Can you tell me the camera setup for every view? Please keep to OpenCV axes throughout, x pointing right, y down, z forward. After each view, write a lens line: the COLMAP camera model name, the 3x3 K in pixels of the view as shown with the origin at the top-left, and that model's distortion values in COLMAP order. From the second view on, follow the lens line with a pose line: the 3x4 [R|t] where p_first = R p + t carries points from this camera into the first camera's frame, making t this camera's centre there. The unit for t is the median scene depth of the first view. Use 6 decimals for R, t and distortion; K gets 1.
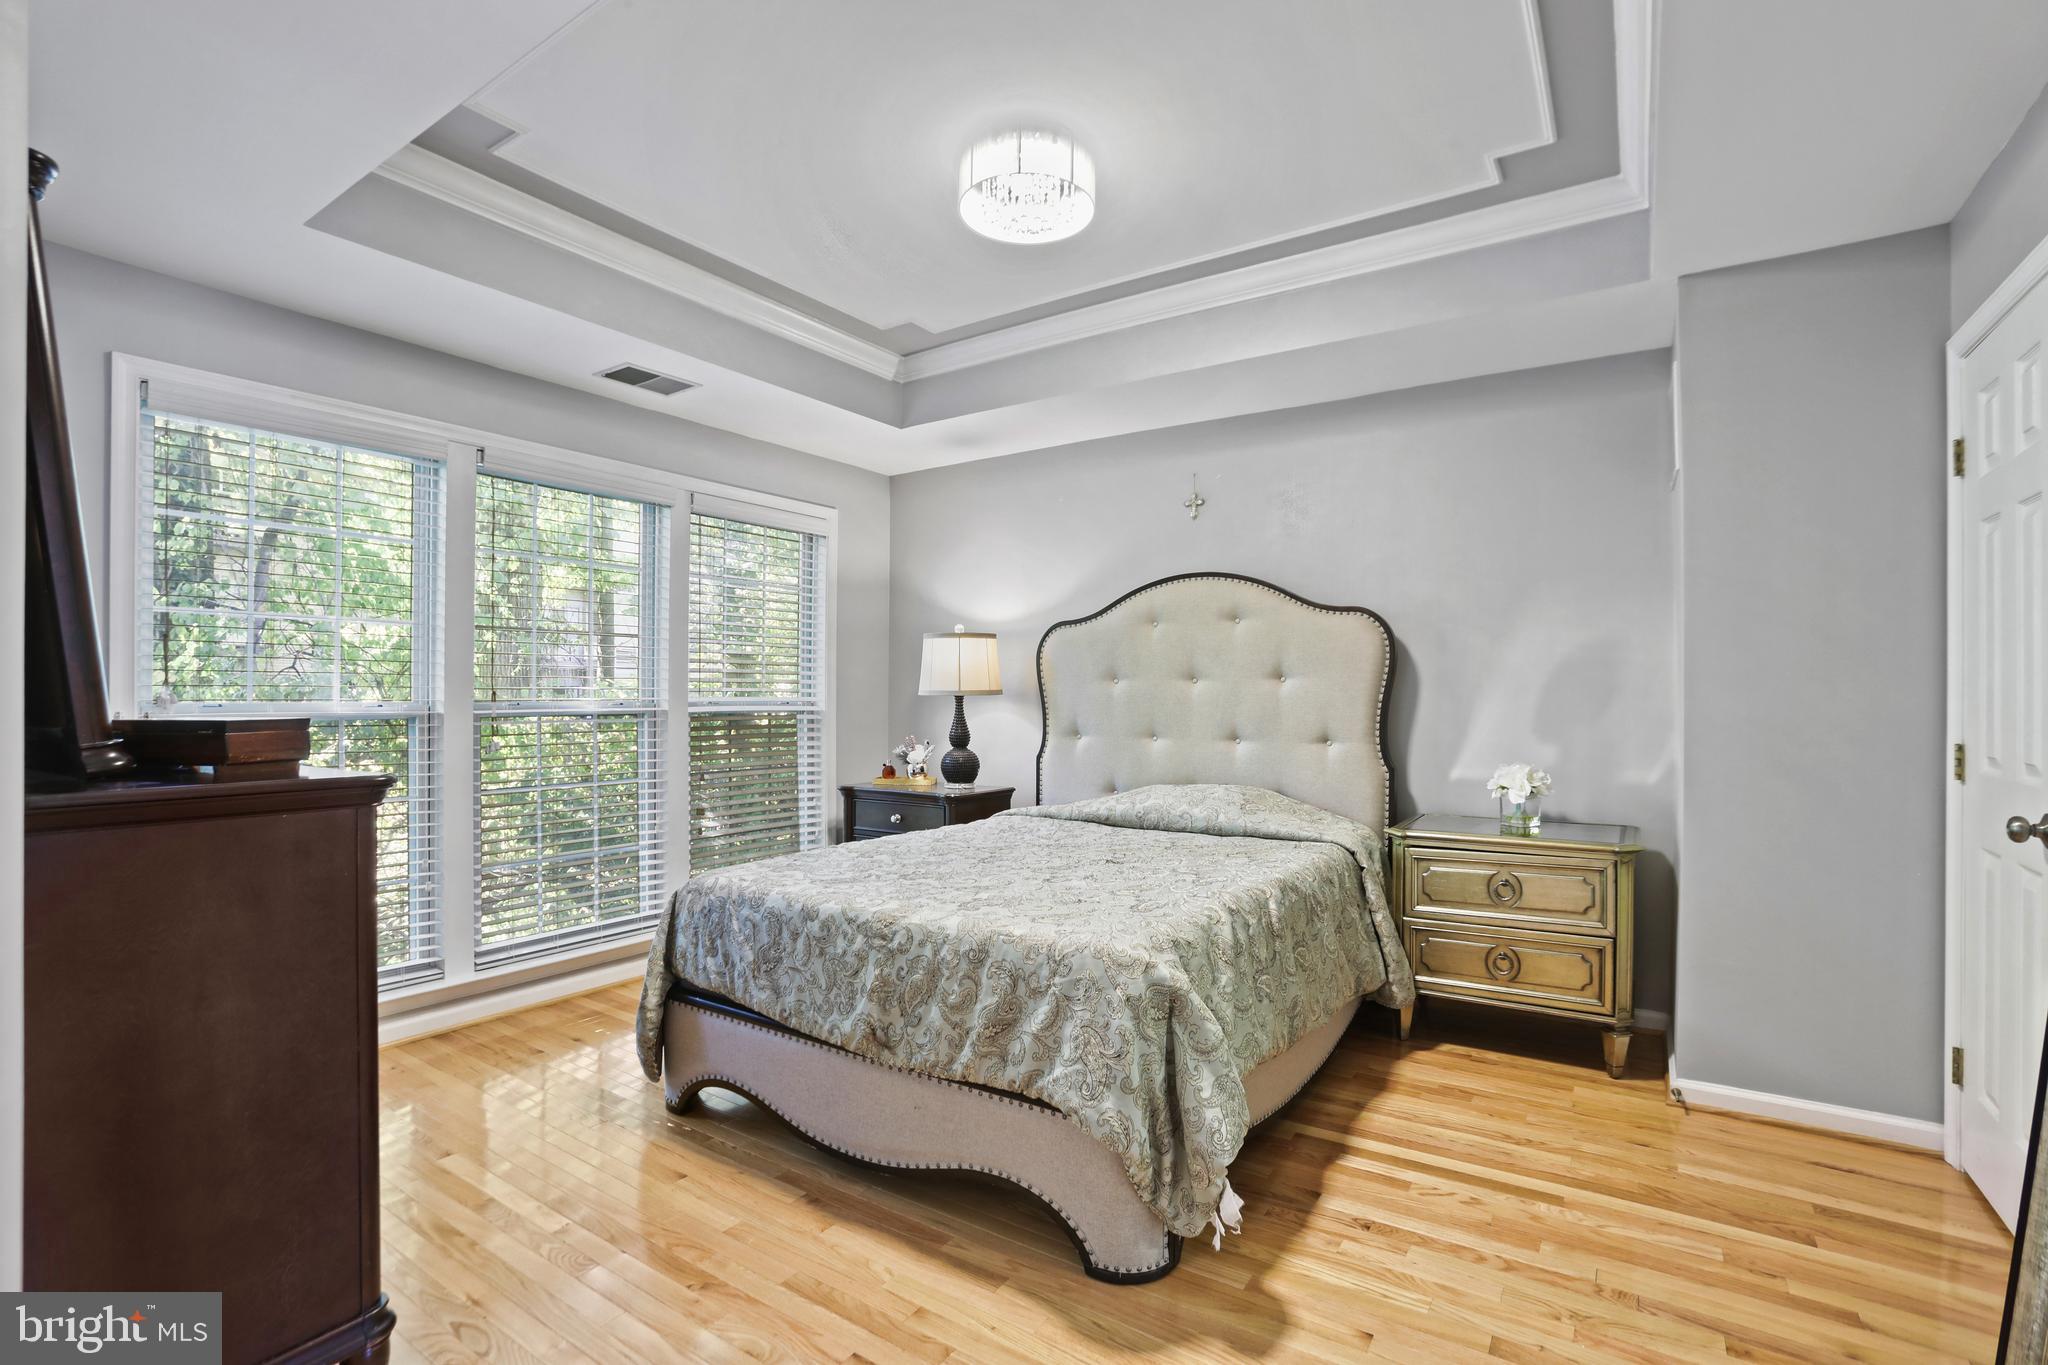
lens RADIAL K [[948.4, 0, 1031.4], [0, 948.4, 687.6], [0, 0, 1]] dist [-0.086745, 0.041250]
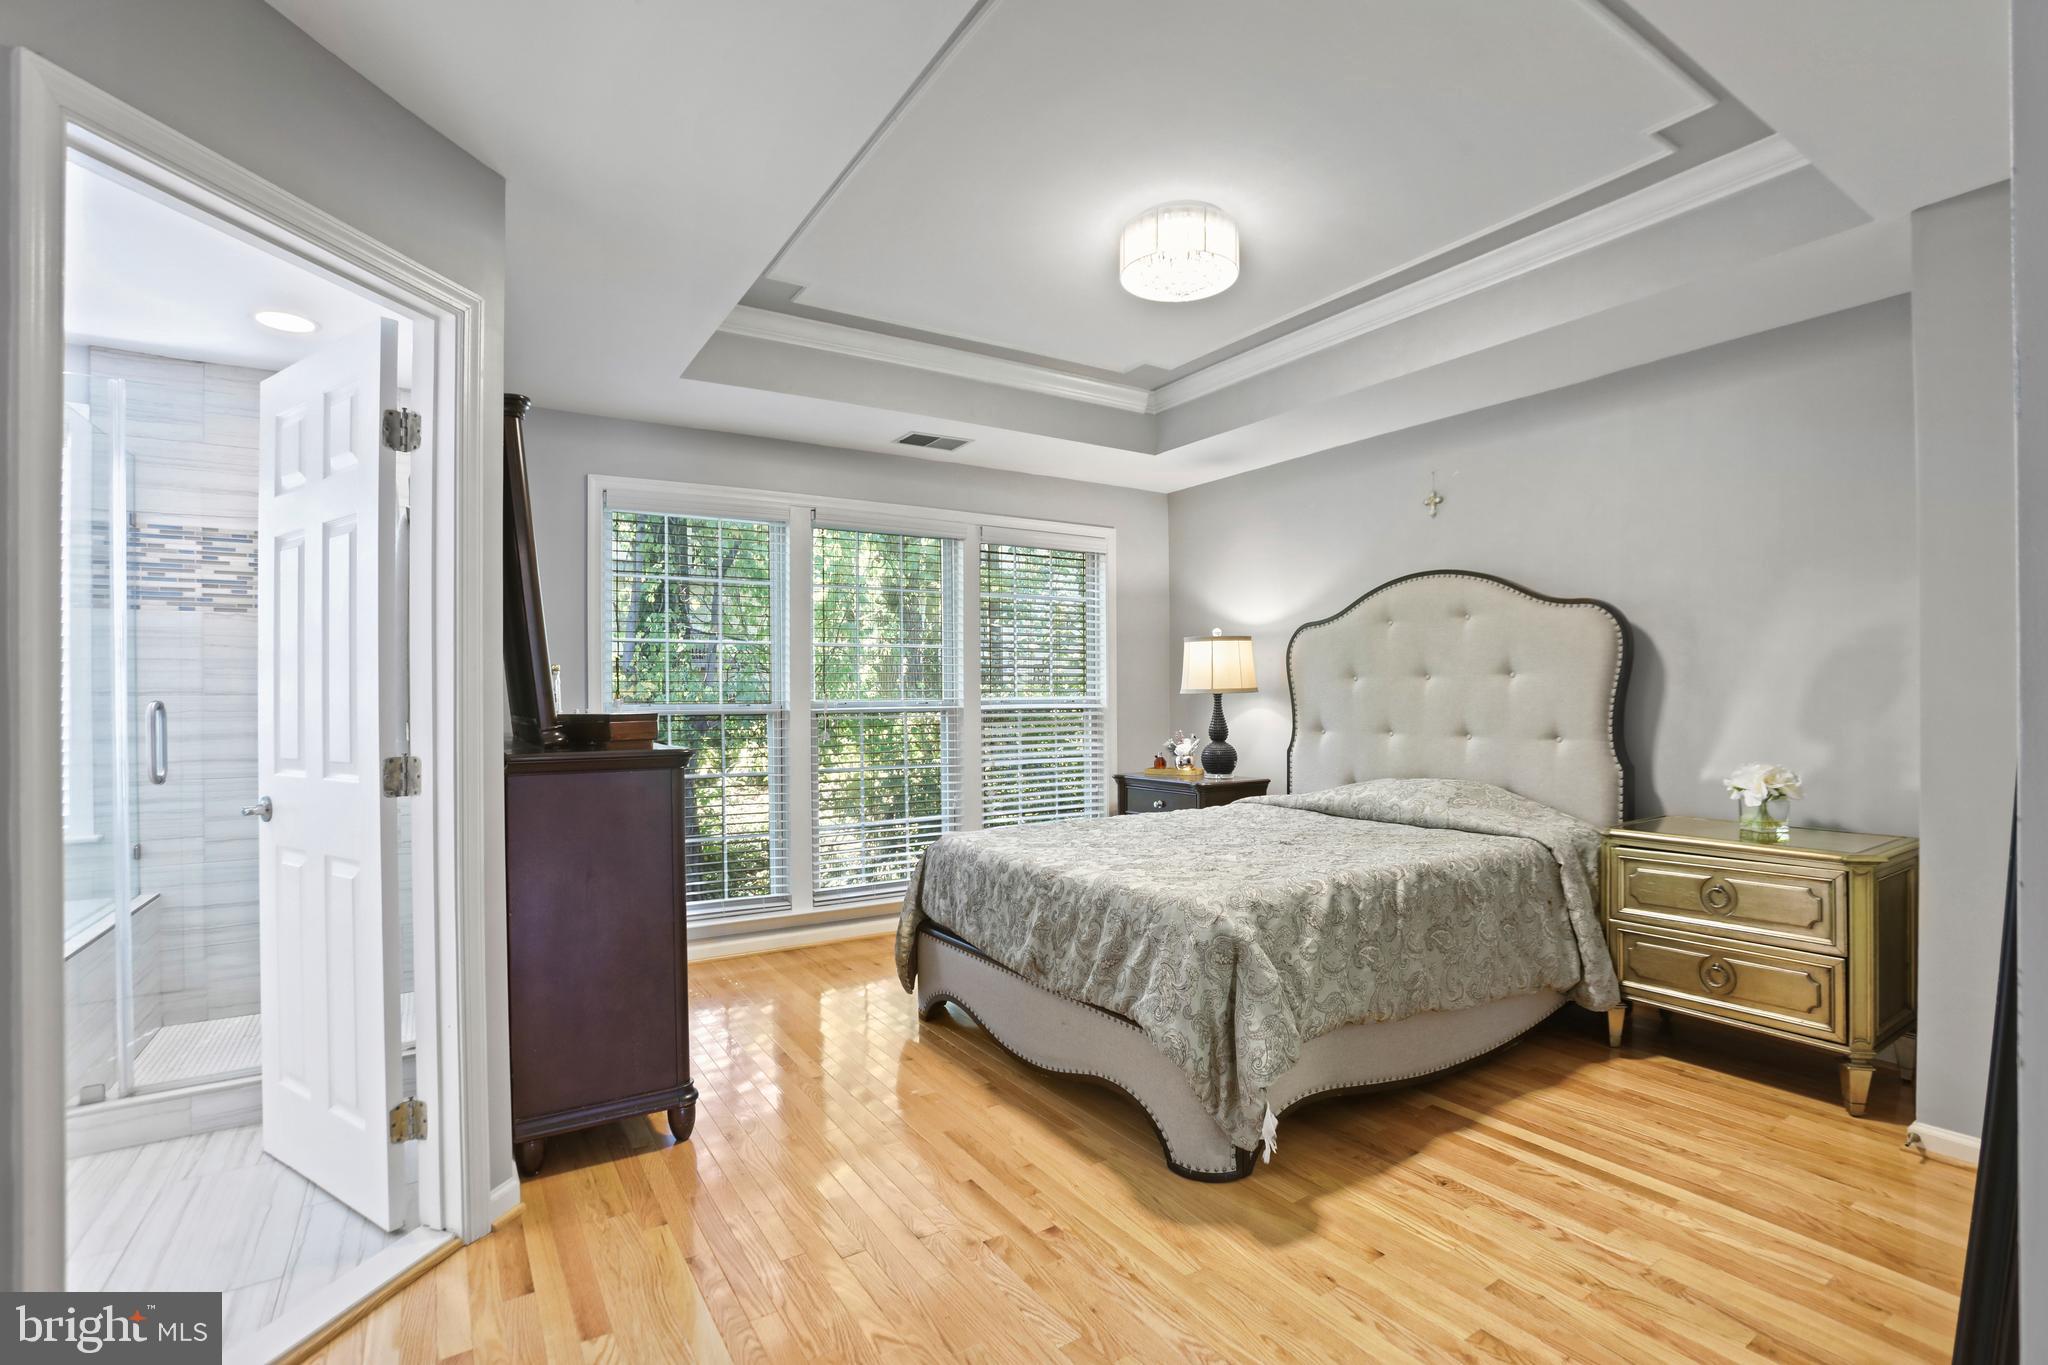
lens RADIAL K [[948.4, 0, 1031.4], [0, 948.4, 687.6], [0, 0, 1]] dist [-0.086745, 0.041250]
pose [[0.918703, -0.010759, -0.394801, 0.270645], [0.011815, 0.999930, 0.000245, -0.002149], [0.394771, -0.004890, 0.918766, -0.140197]]
